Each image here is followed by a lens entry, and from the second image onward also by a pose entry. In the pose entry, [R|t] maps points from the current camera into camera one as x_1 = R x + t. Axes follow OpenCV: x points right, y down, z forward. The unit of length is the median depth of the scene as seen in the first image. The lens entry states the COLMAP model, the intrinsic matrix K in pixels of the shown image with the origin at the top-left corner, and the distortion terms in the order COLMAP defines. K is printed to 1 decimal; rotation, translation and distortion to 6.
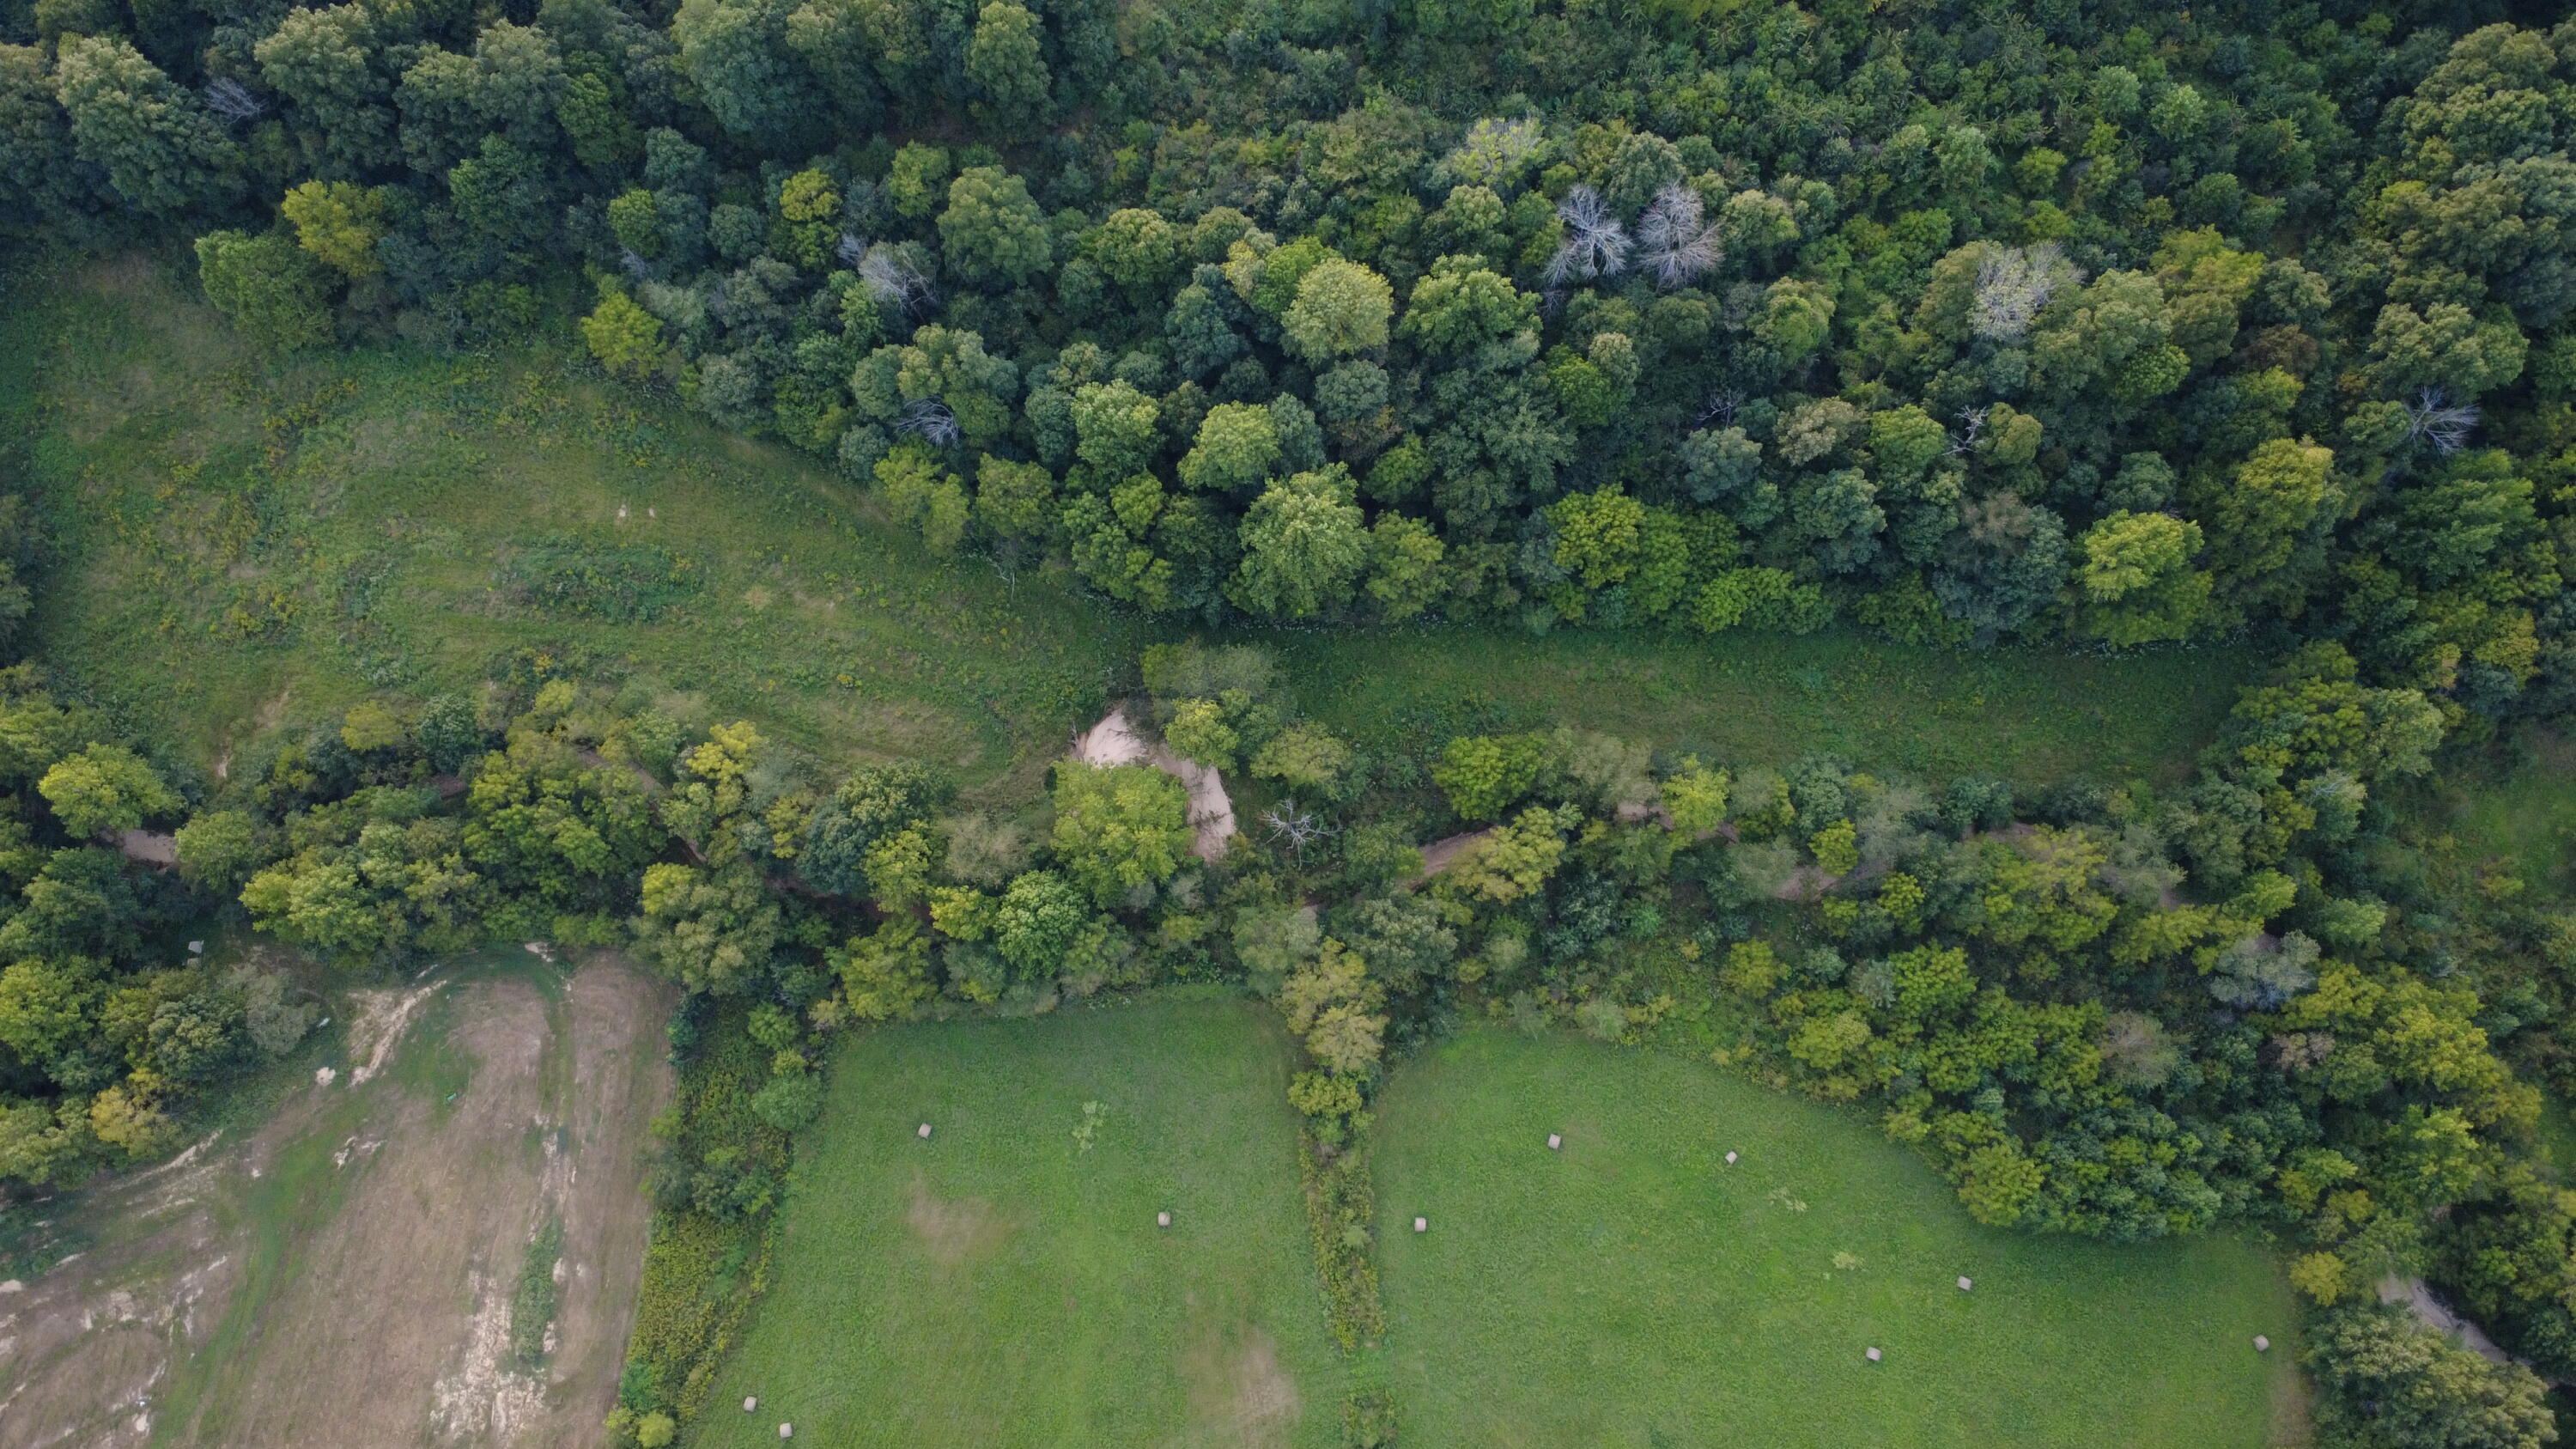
lens RADIAL K [[1911.0, 0, 1288.0], [0, 1911.0, 724.5], [0, 0, 1]] dist [-0.000288, -0.002662]
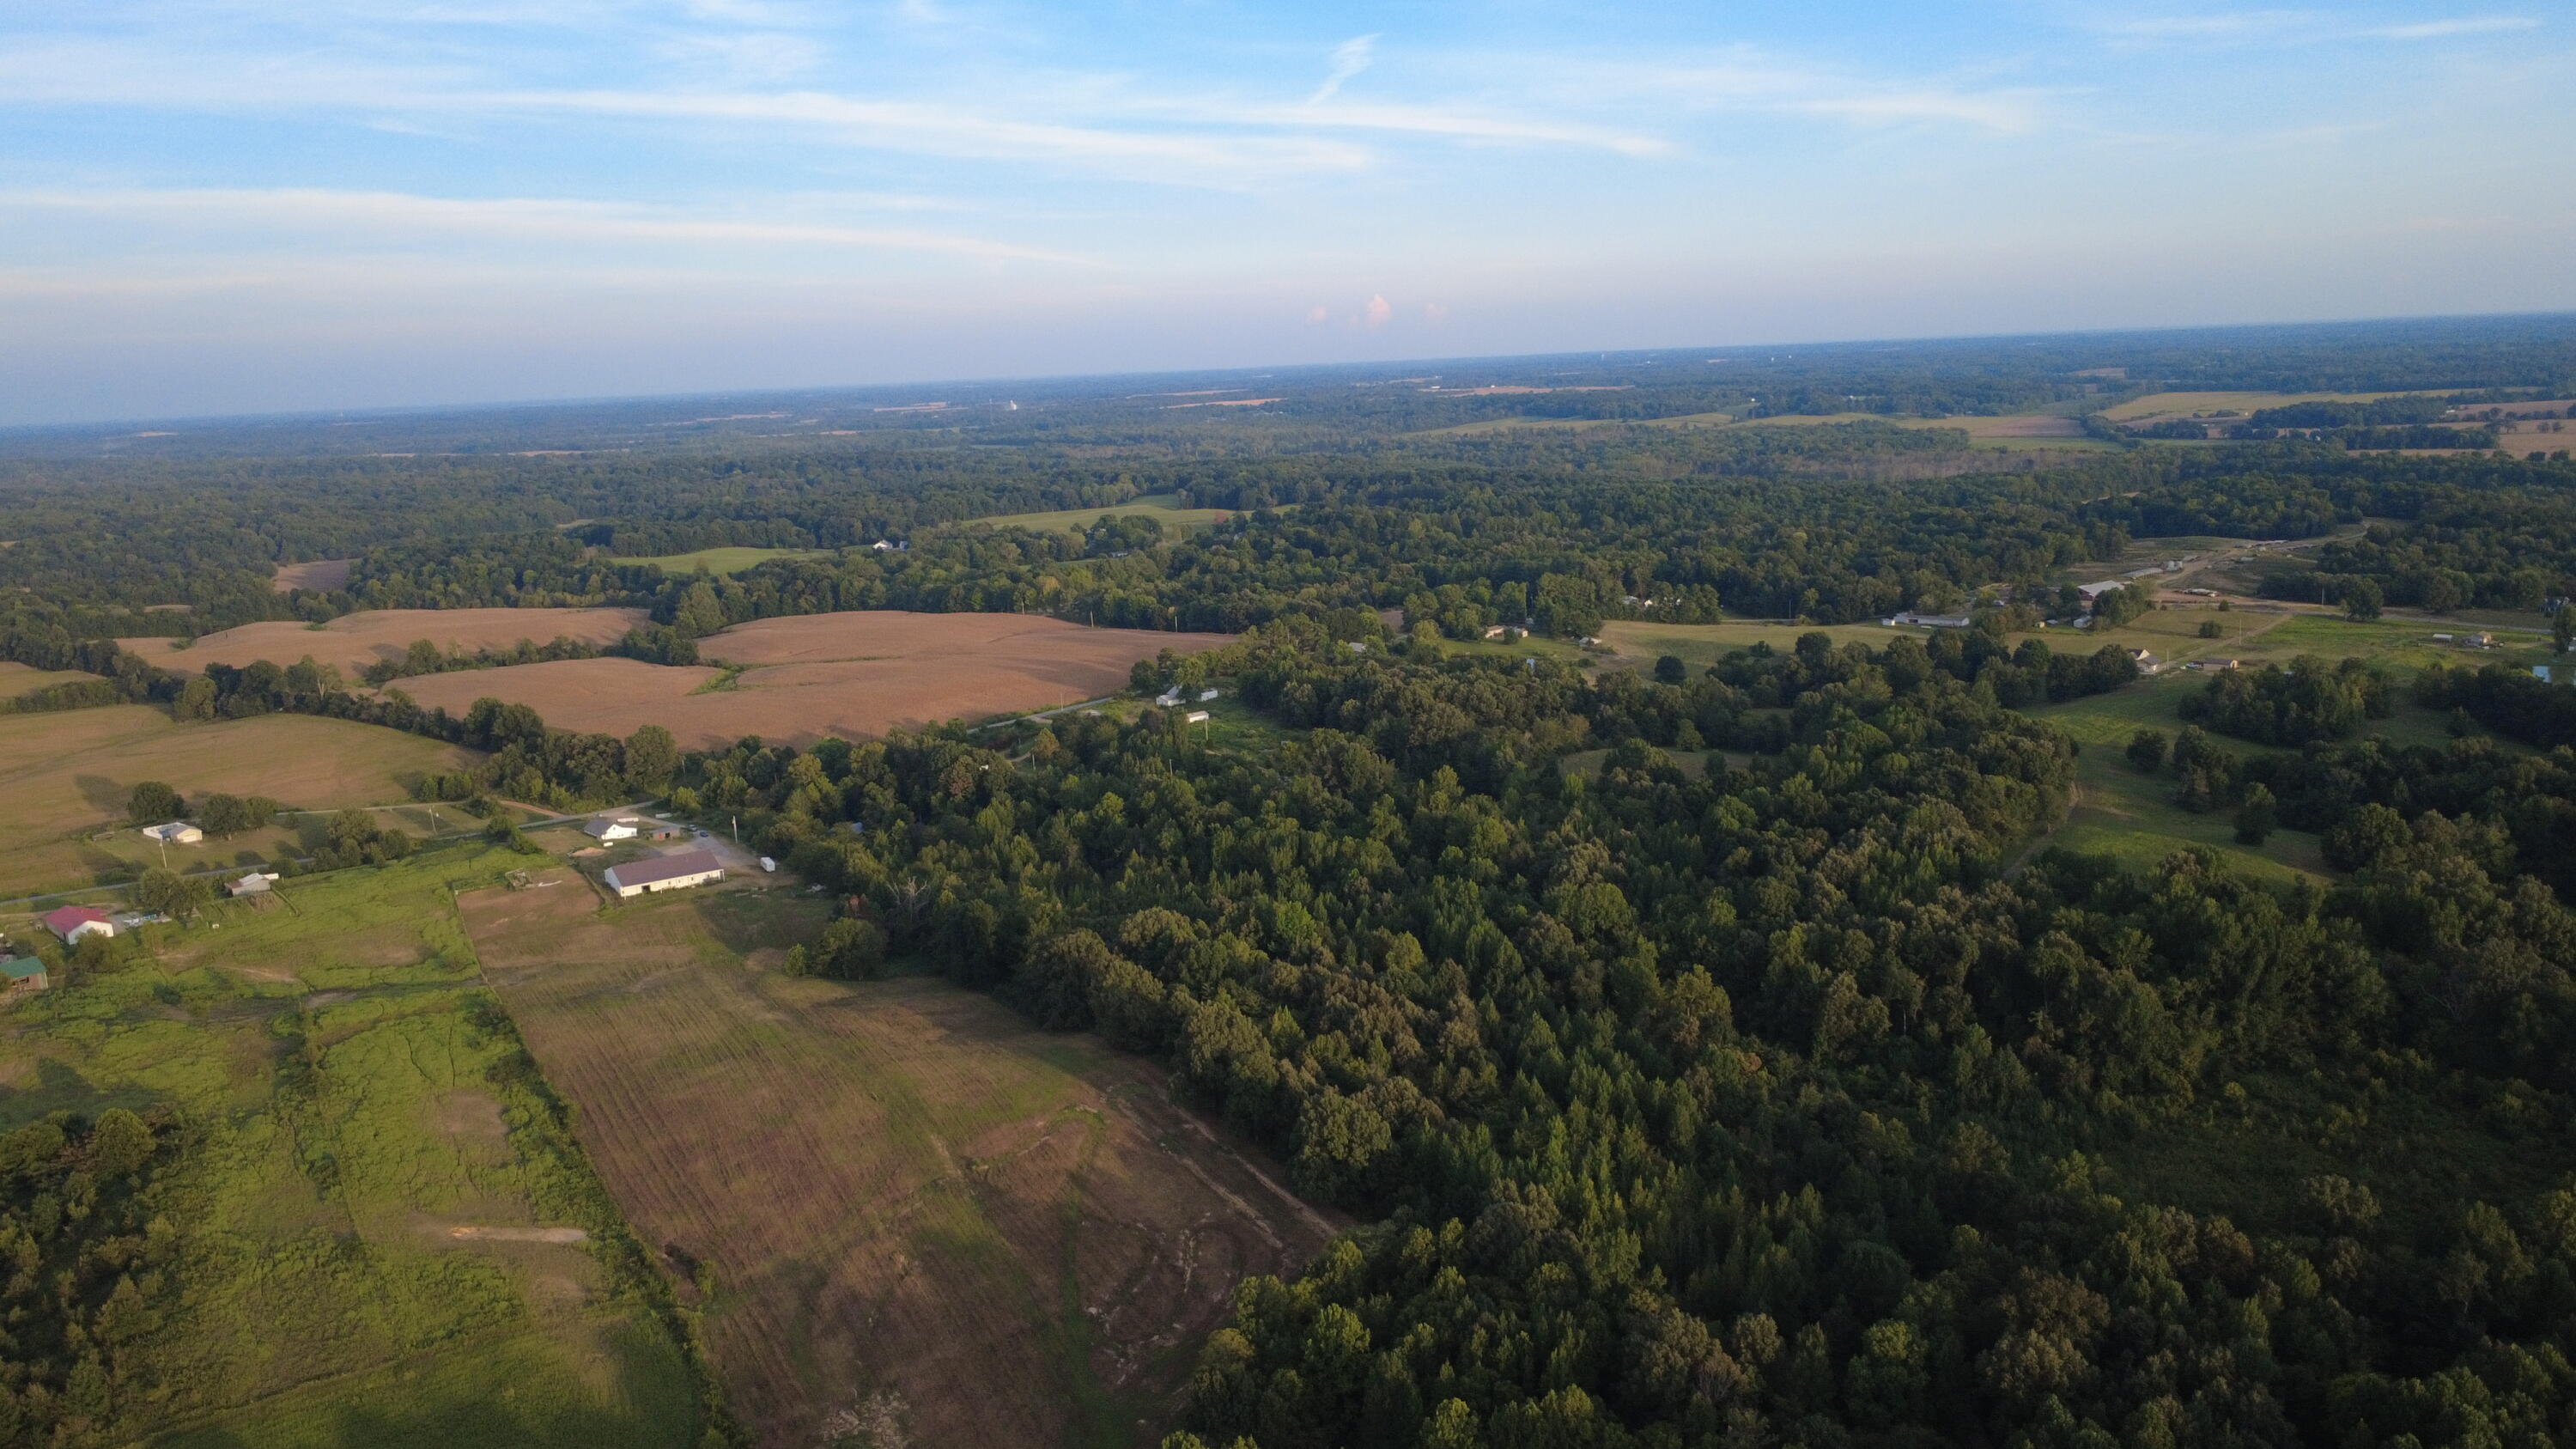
lens RADIAL K [[1879.8, 0, 1286.8], [0, 1879.8, 728.8], [0, 0, 1]] dist [-0.002029, 0.001741]
pose [[-0.793771, 0.183717, -0.579807, -0.014058], [-0.581699, 0.049104, 0.811921, -0.804248], [0.177635, 0.981752, 0.067890, 0.524878]]
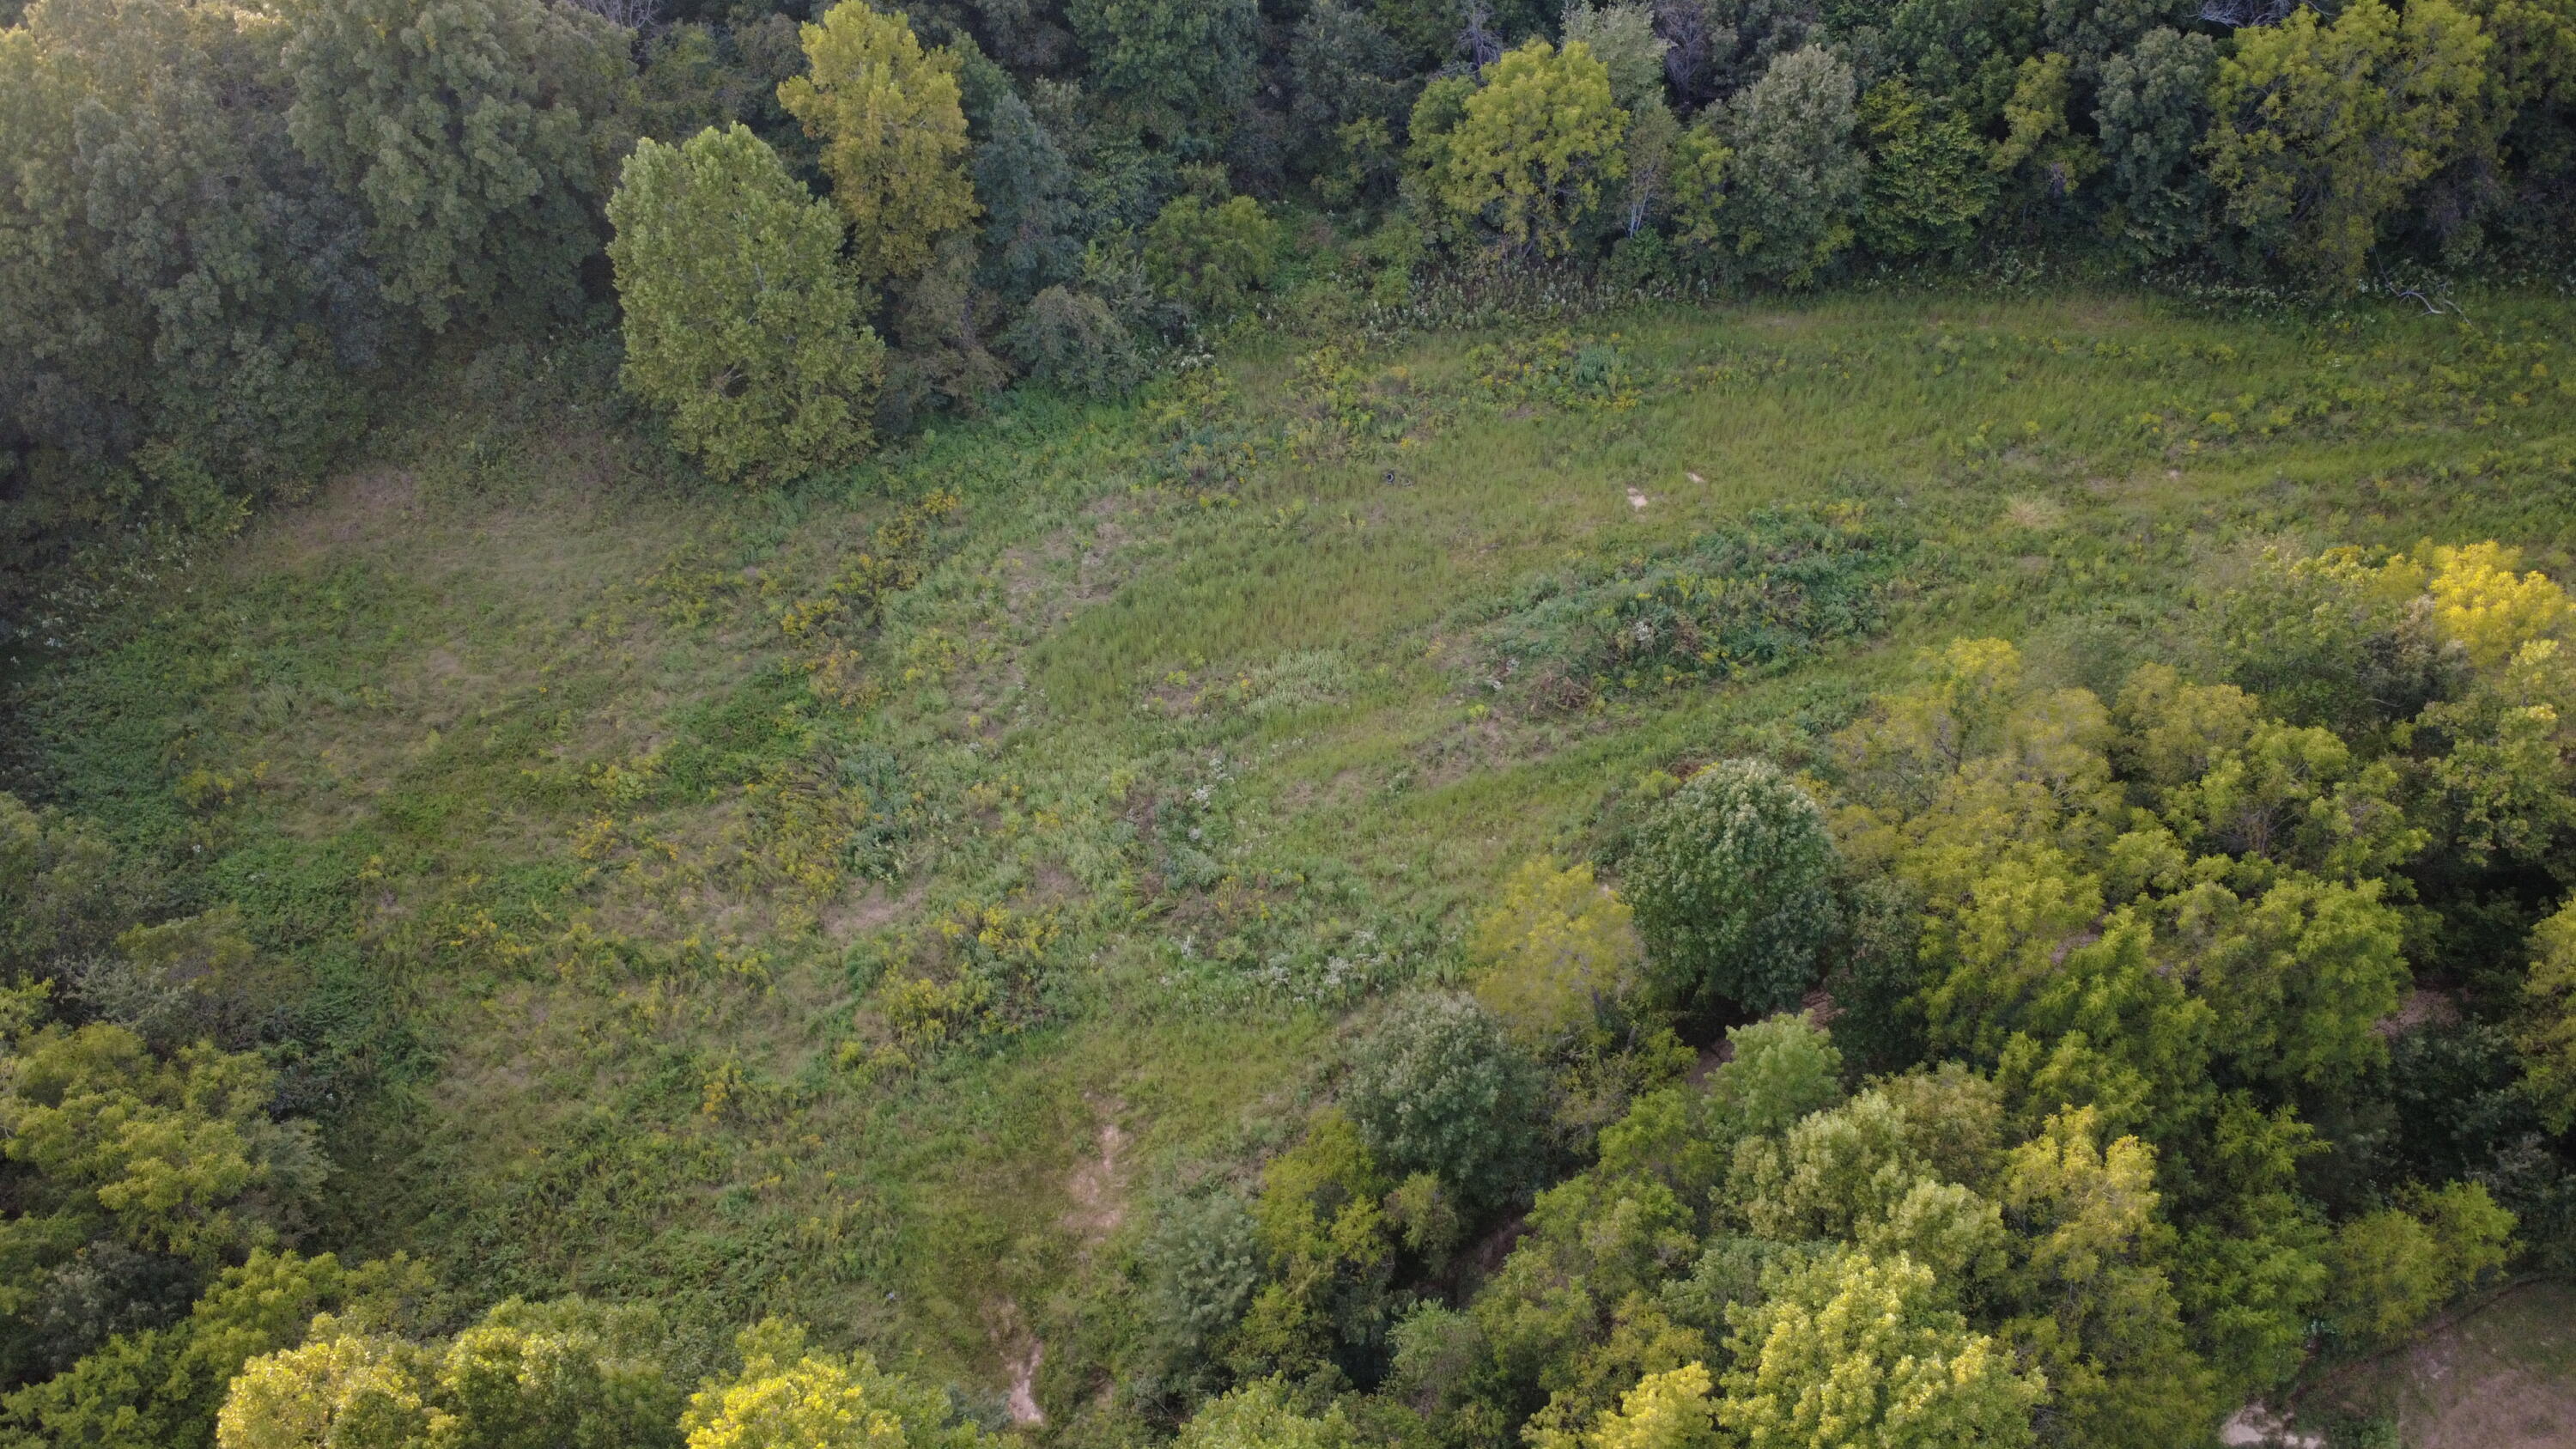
lens RADIAL K [[1879.8, 0, 1286.8], [0, 1879.8, 728.8], [0, 0, 1]] dist [-0.002029, 0.001741]
pose [[0.906191, -0.333688, 0.259750, -0.608877], [0.418818, 0.793046, -0.442346, 0.100881], [-0.058389, 0.509638, 0.858405, 0.717369]]
